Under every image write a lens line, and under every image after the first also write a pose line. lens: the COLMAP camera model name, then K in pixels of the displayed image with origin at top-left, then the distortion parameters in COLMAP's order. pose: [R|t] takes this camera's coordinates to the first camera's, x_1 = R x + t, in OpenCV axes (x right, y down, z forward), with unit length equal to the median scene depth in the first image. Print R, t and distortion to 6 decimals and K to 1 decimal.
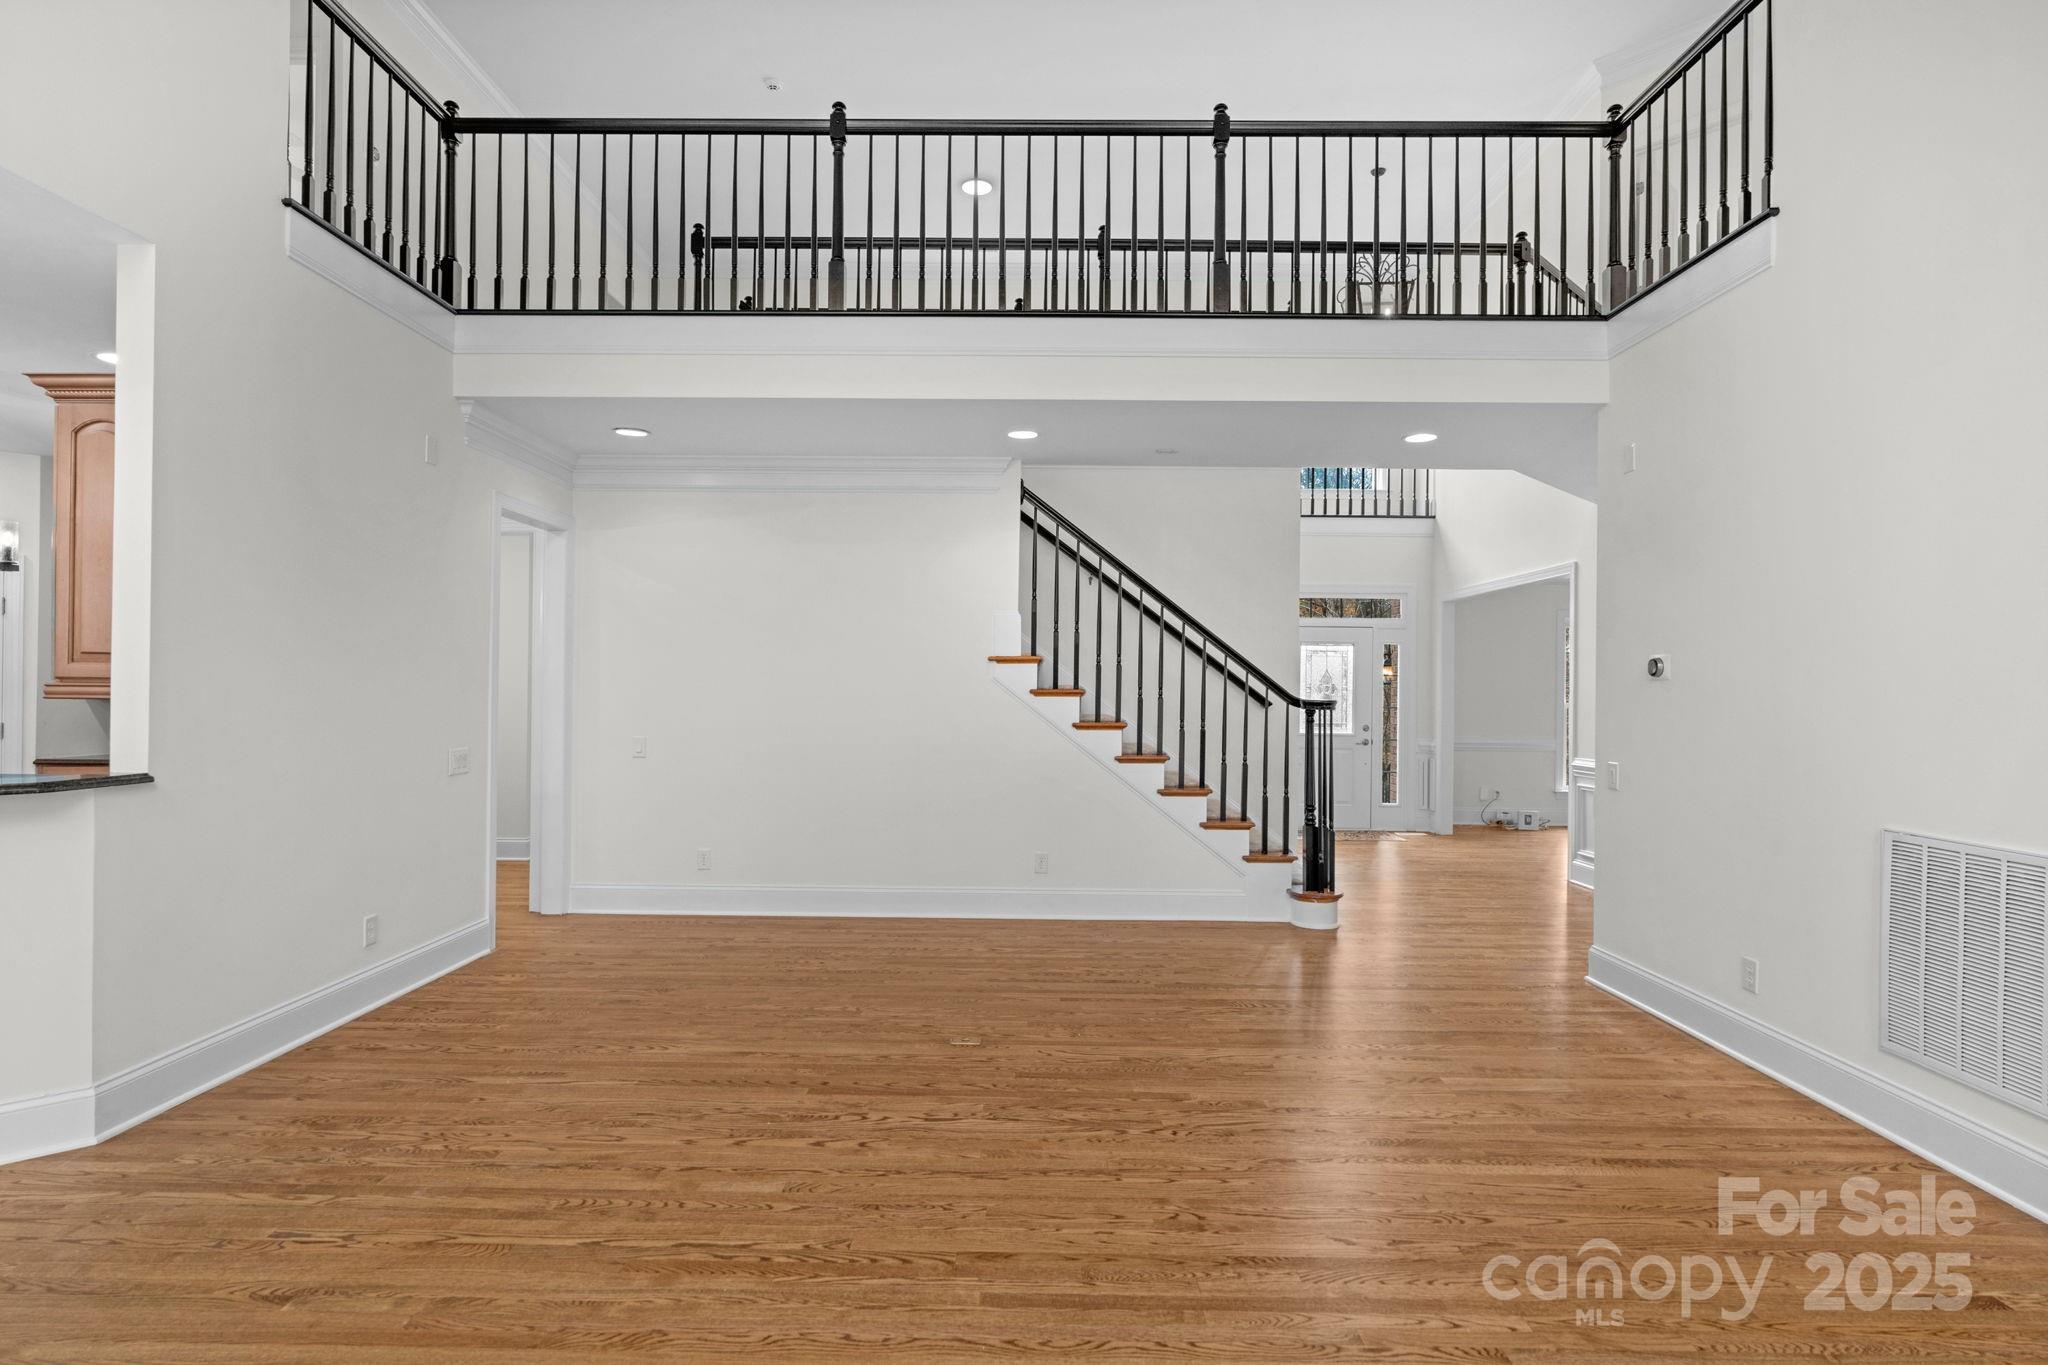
lens RADIAL K [[1044.9, 0, 1024.0], [0, 1044.9, 682.5], [0, 0, 1]] dist [0.000076, 0.001320]
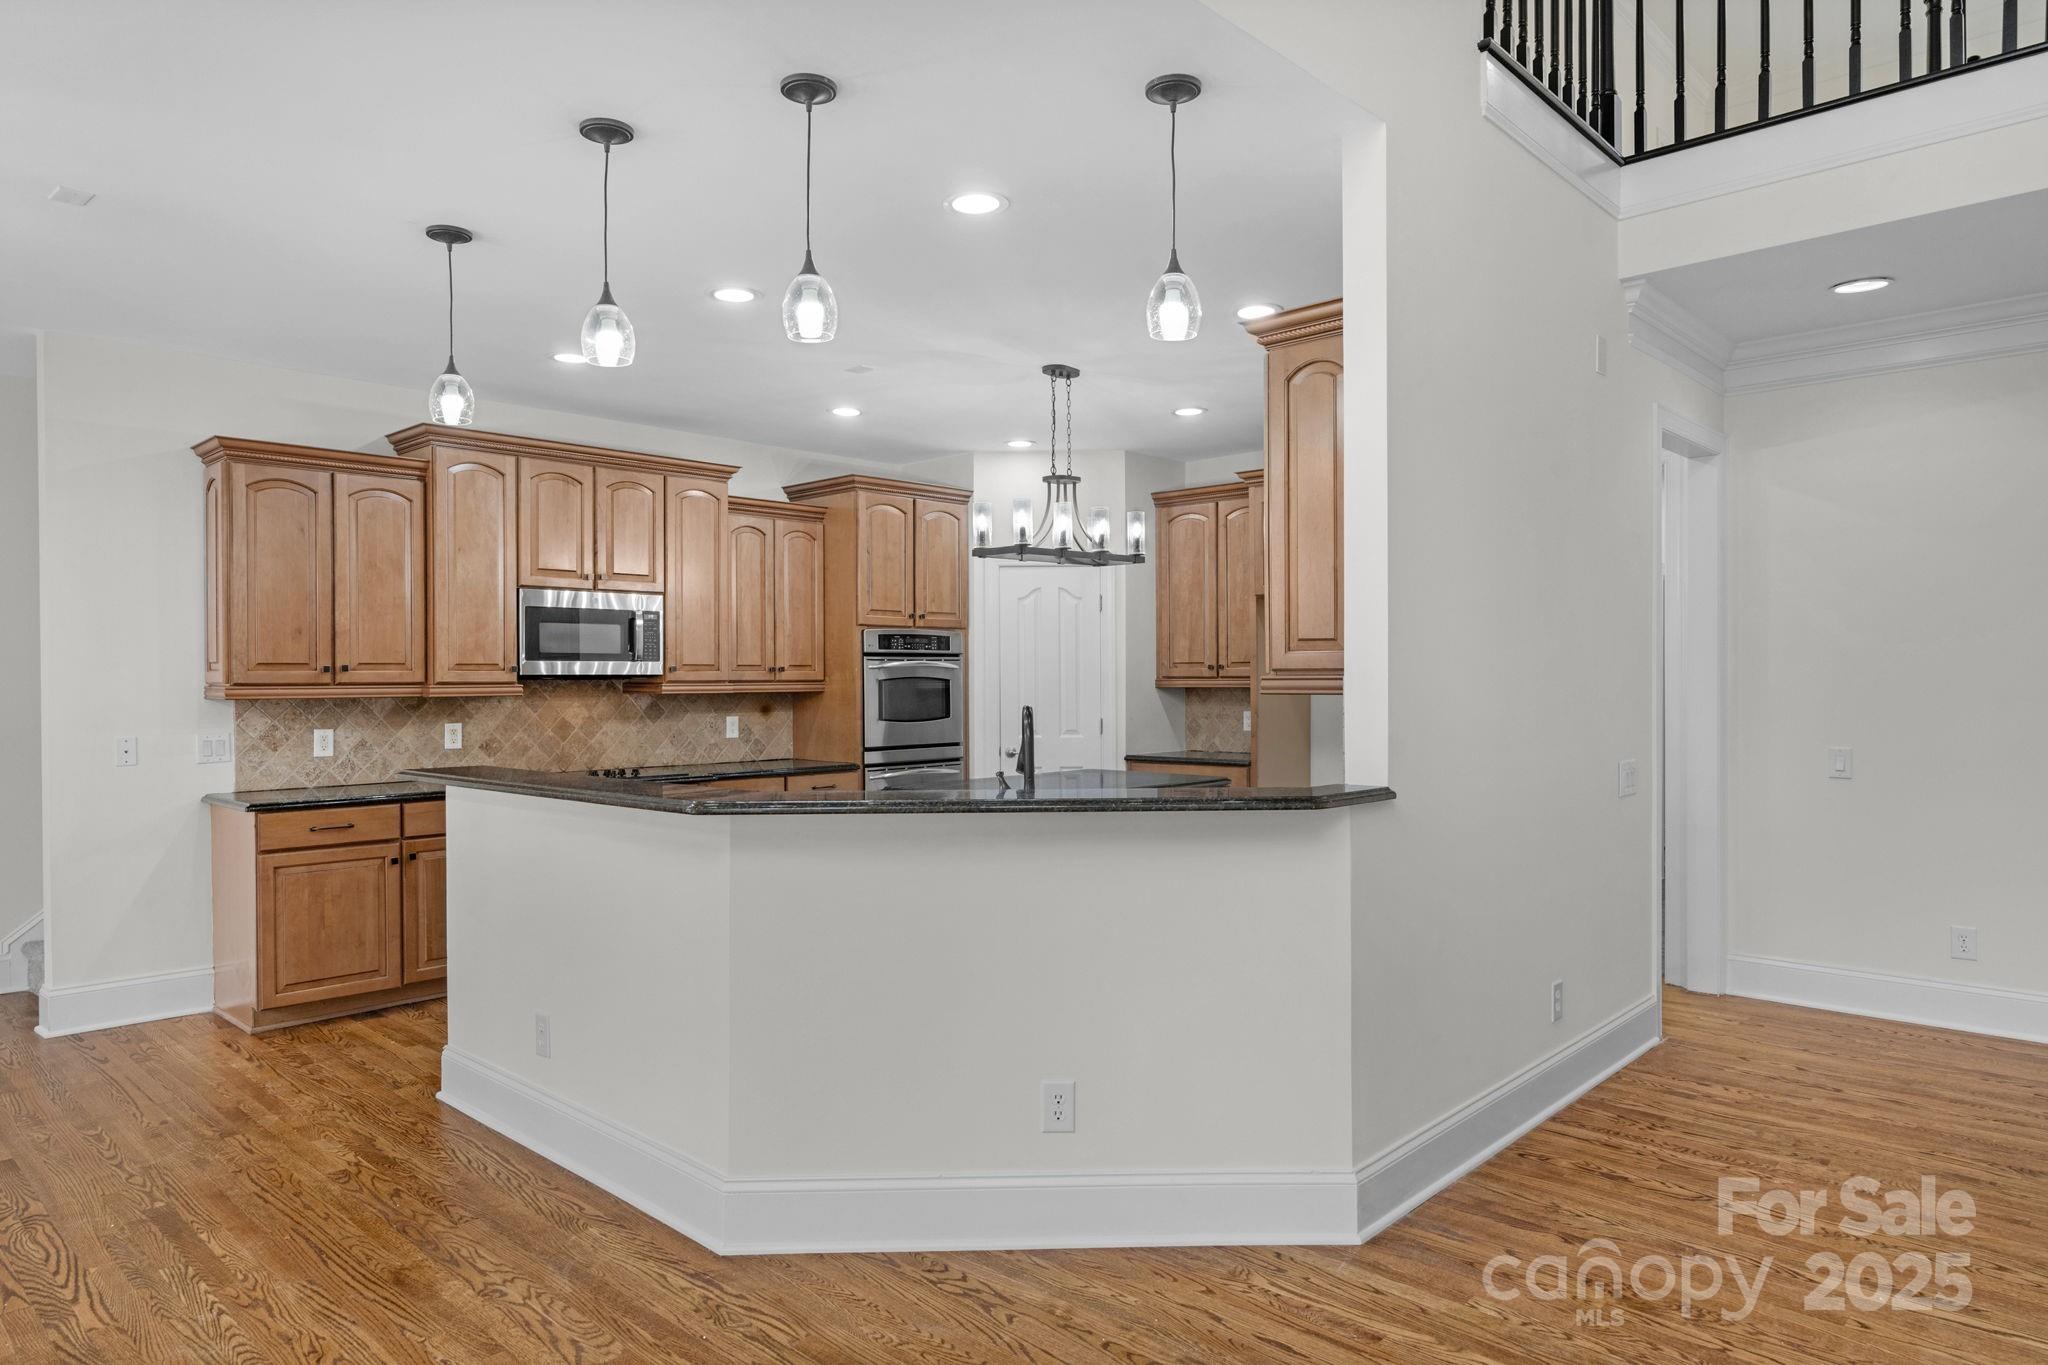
lens RADIAL K [[1226.8, 0, 1024.0], [0, 1226.8, 682.5], [0, 0, 1]] dist [0.001120, 0.002356]
pose [[0.741149, -0.010408, -0.671260, -0.305555], [0.015889, 0.999872, 0.002040, 0.000233], [0.671153, -0.012177, 0.741219, 0.087984]]
